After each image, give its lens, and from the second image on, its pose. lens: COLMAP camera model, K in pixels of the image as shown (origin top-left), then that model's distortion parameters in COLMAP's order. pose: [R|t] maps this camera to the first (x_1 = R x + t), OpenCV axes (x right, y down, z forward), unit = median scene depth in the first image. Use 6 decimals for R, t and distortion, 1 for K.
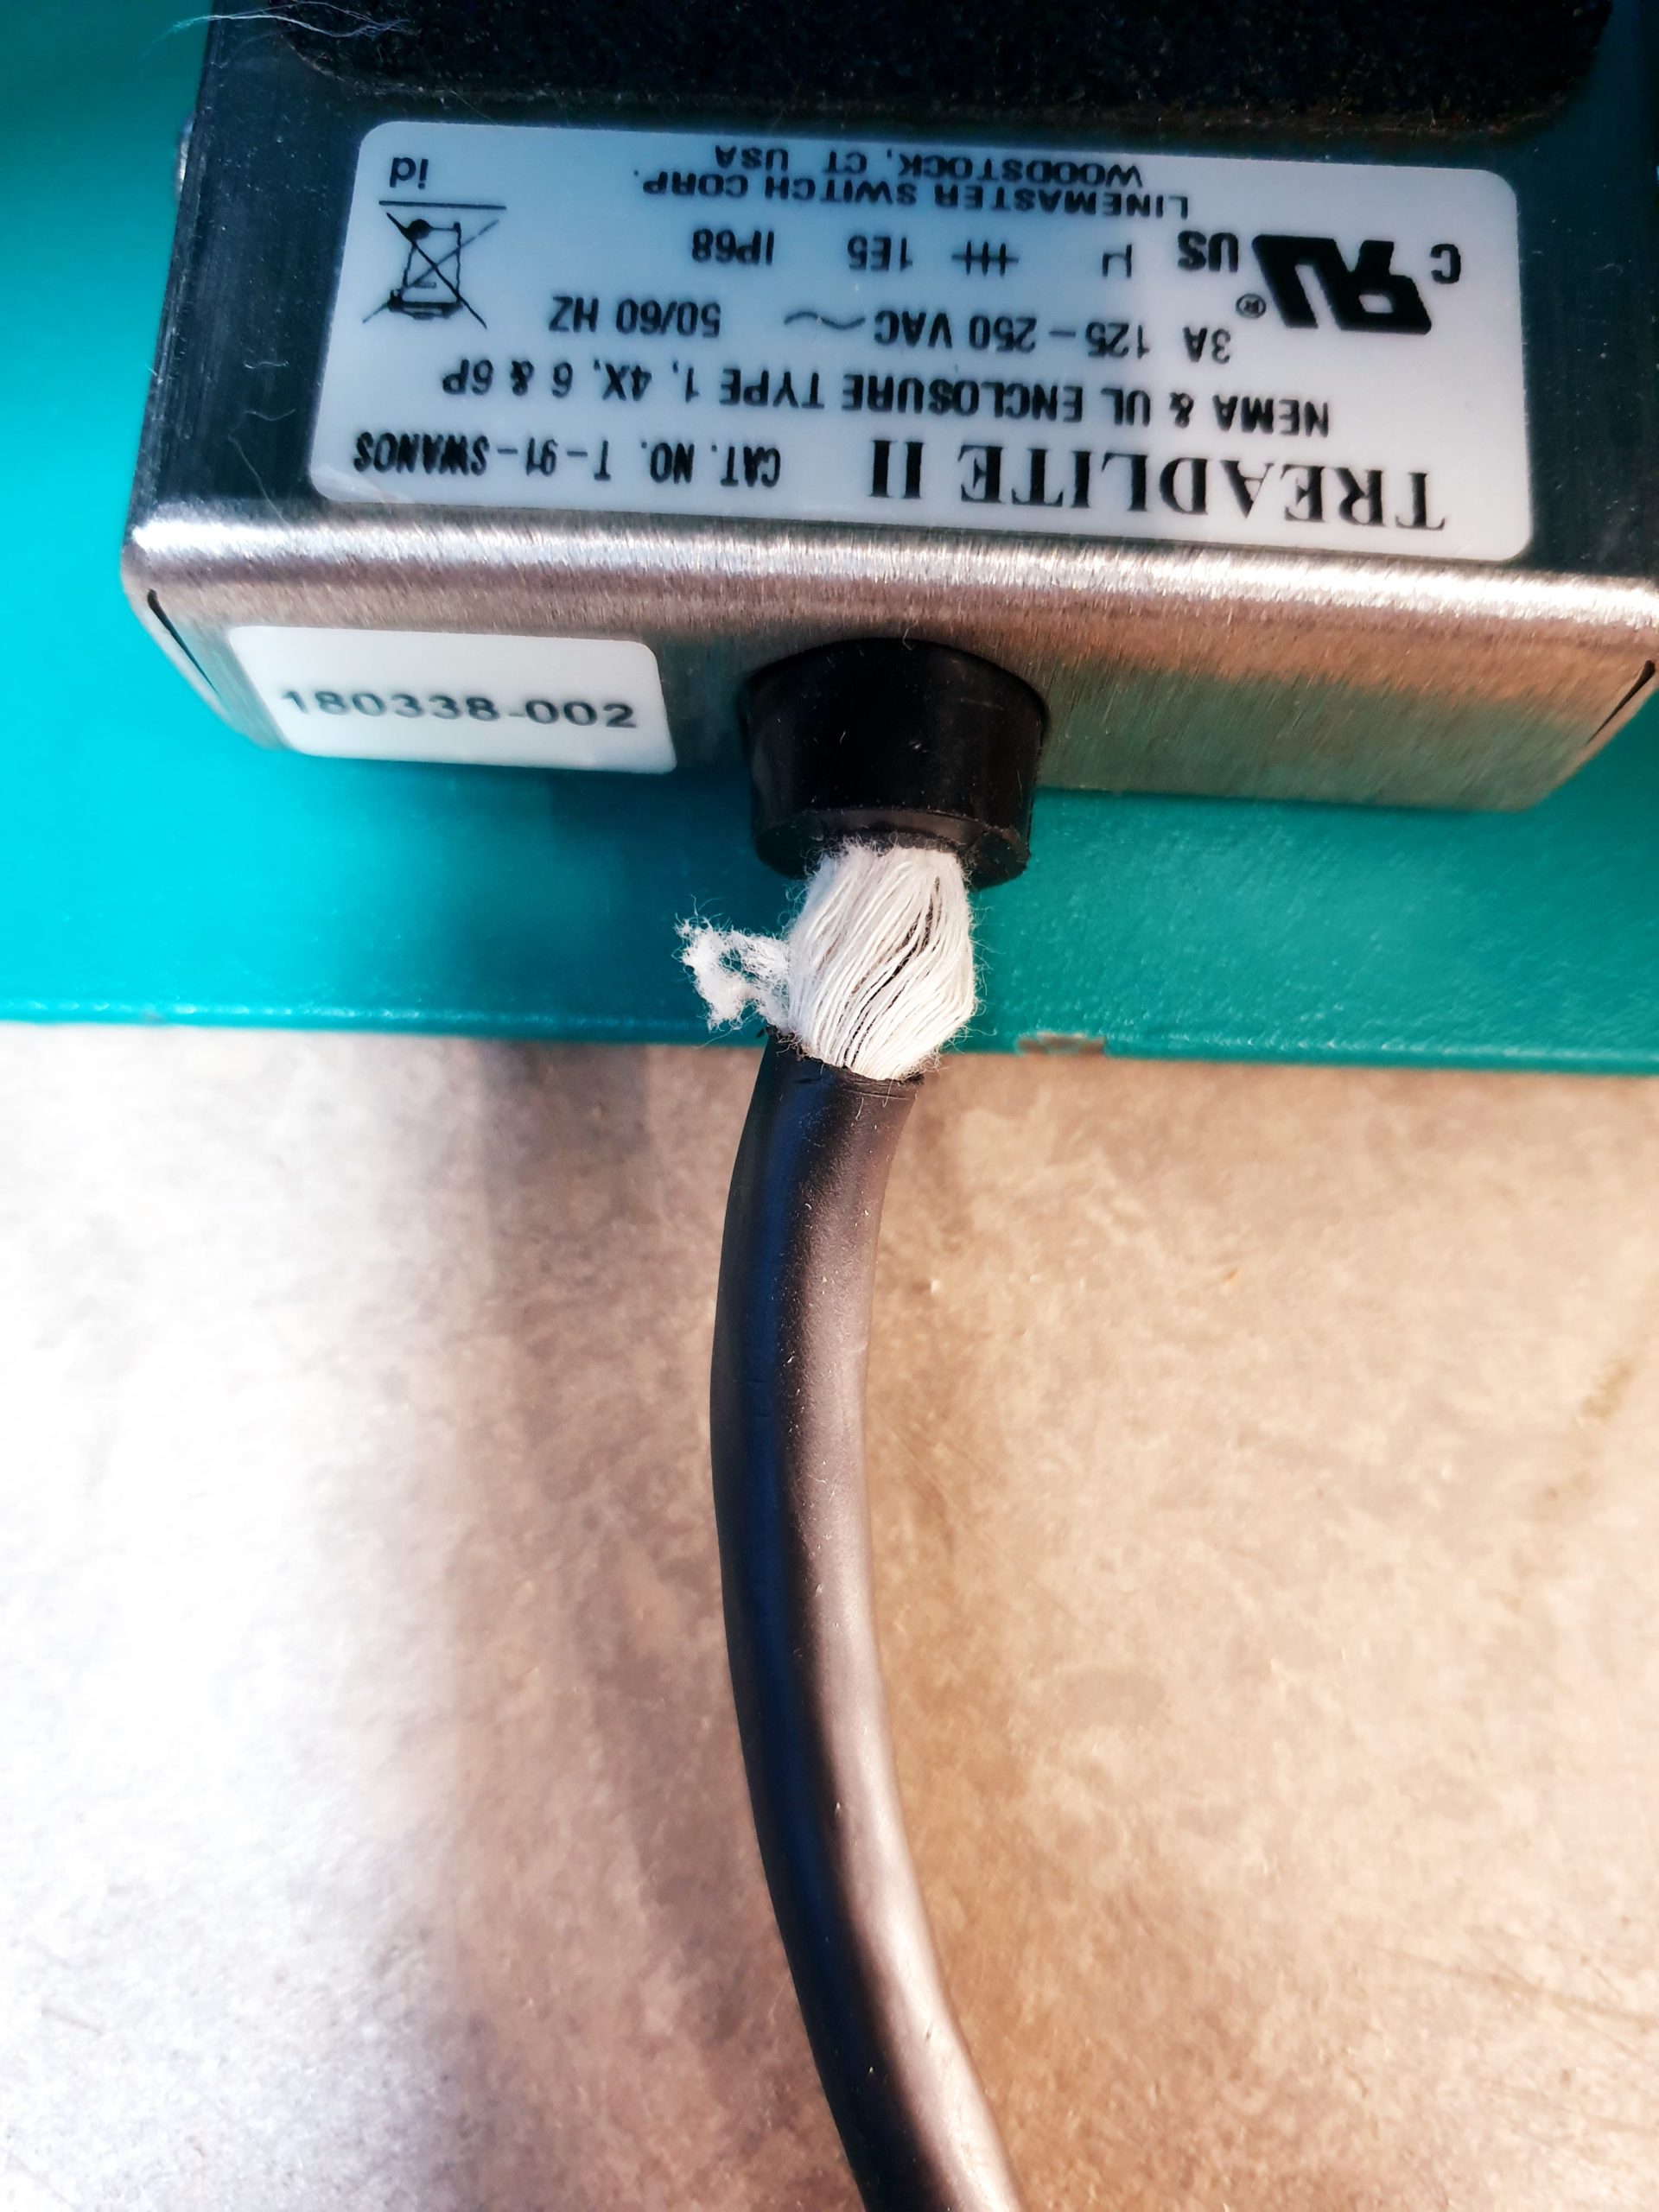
lens RADIAL K [[1908.3, 0, 829.5], [0, 1908.3, 1106.0], [0, 0, 1]] dist [-0.084948, 0.012060]
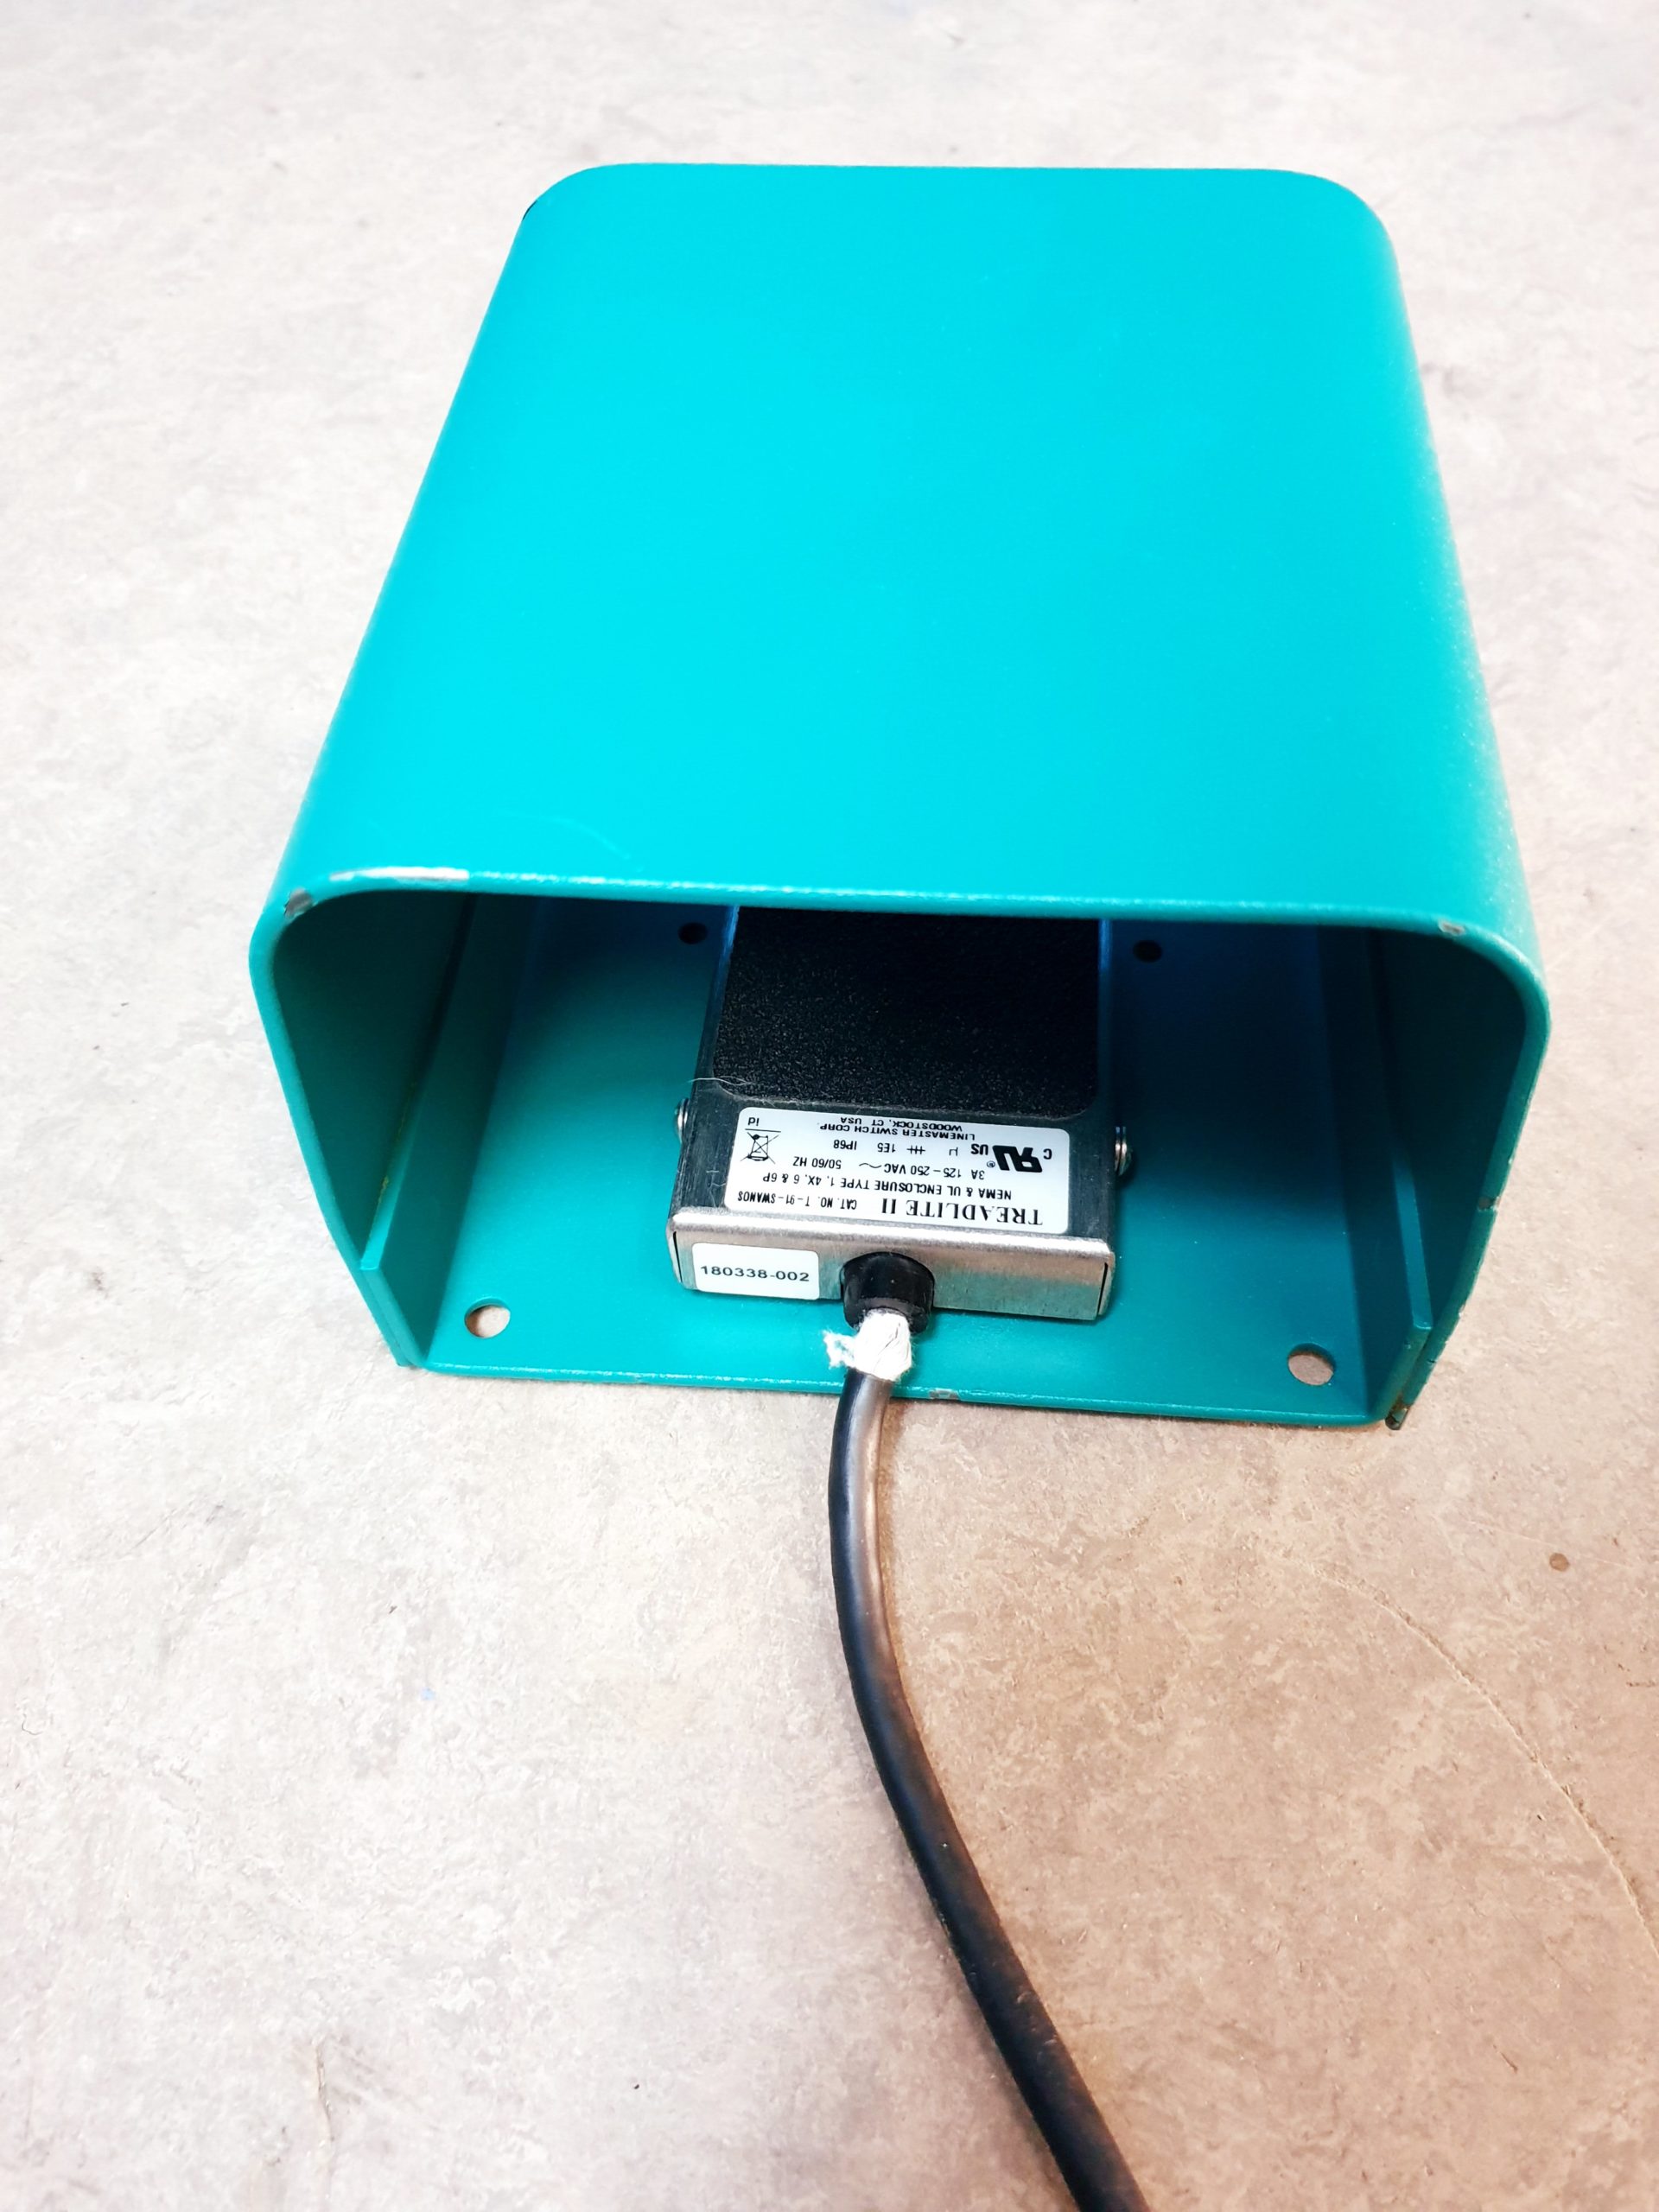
lens RADIAL K [[1641.2, 0, 829.5], [0, 1641.2, 1106.0], [0, 0, 1]] dist [-0.007015, -0.009260]
pose [[0.998943, 0.027928, -0.036519, 0.026111], [-0.040295, 0.914308, -0.403009, 0.635386], [0.022134, 0.404055, 0.914467, -1.636262]]
